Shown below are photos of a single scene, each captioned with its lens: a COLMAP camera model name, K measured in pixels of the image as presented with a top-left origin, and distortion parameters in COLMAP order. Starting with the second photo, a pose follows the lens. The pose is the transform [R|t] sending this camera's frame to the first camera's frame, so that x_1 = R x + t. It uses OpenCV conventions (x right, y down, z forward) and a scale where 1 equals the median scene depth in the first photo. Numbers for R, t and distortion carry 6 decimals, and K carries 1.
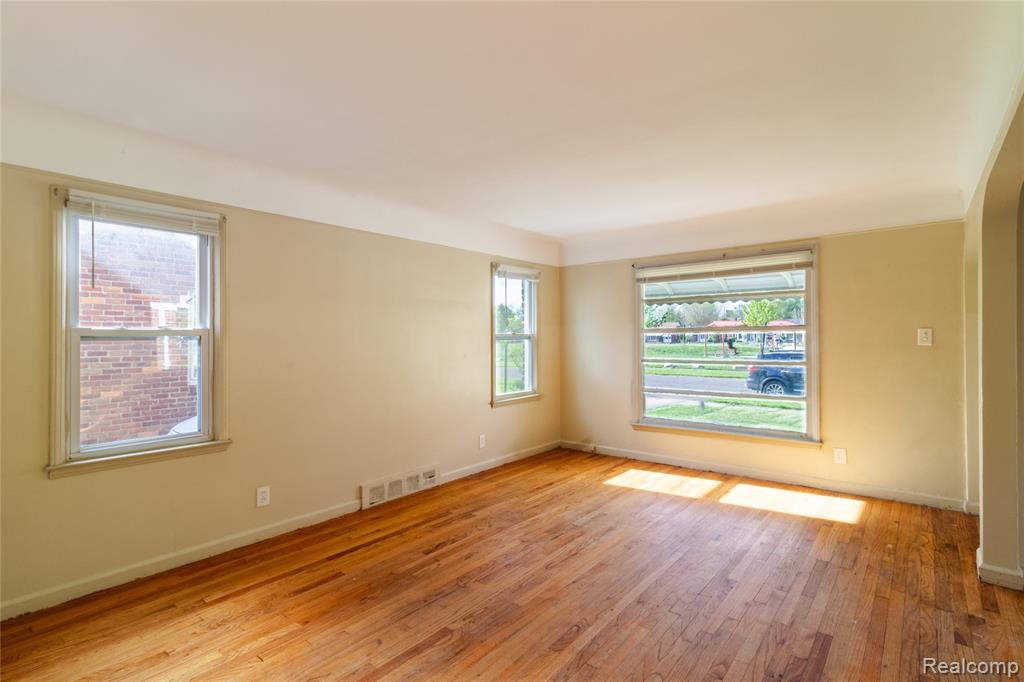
lens RADIAL K [[496.8, 0, 520.3], [0, 496.8, 334.0], [0, 0, 1]] dist [0.001740, 0.003271]
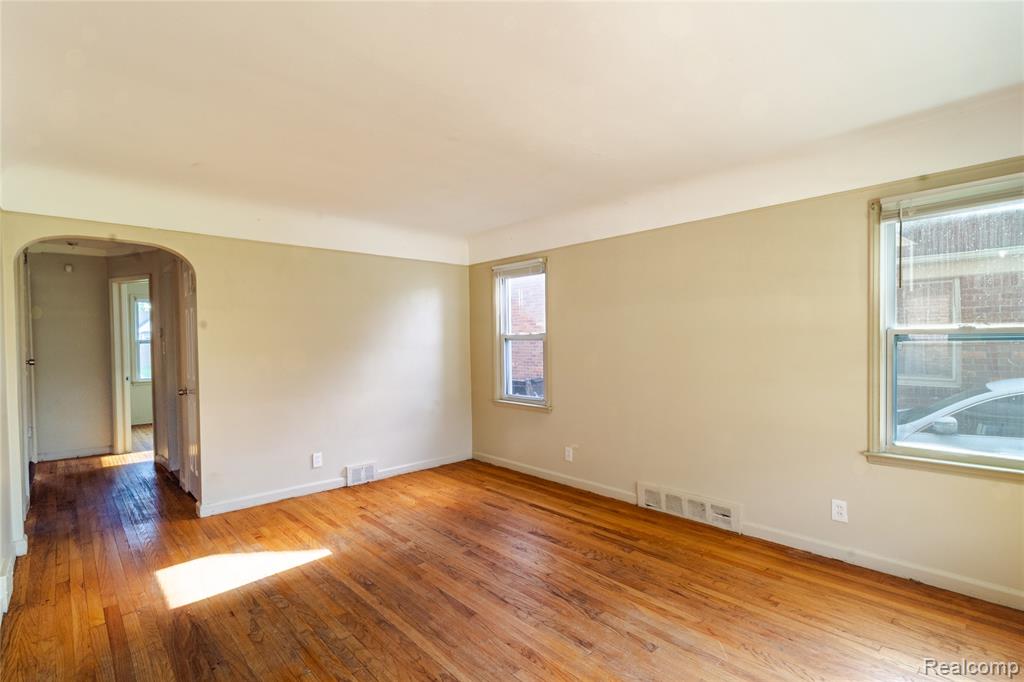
lens RADIAL K [[496.8, 0, 512.0], [0, 496.8, 350.5], [0, 0, 1]] dist [0.001740, 0.003271]
pose [[-0.157031, 0.030908, -0.987110, 0.778188], [0.021554, 0.999379, 0.027864, -0.001782], [0.987358, -0.016901, -0.157600, 0.971445]]
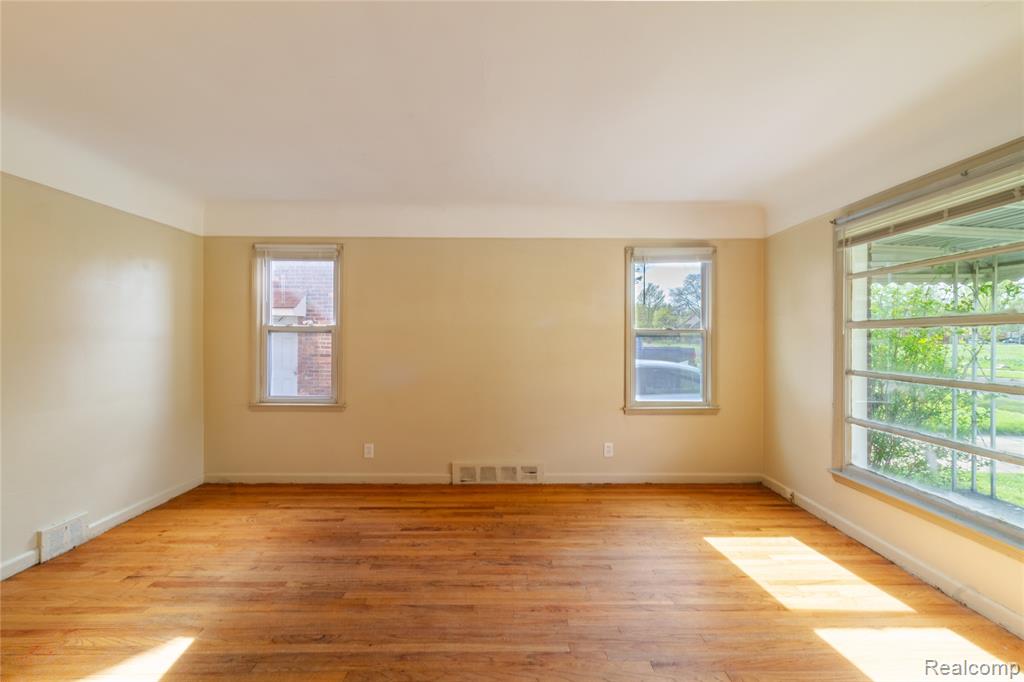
lens RADIAL K [[481.1, 0, 519.1], [0, 481.1, 336.4], [0, 0, 1]] dist [0.001714, 0.000598]
pose [[0.634817, 0.009987, -0.772598, 0.666930], [-0.002016, 0.999934, 0.011270, 0.003726], [0.772660, -0.005597, 0.634796, 0.449632]]
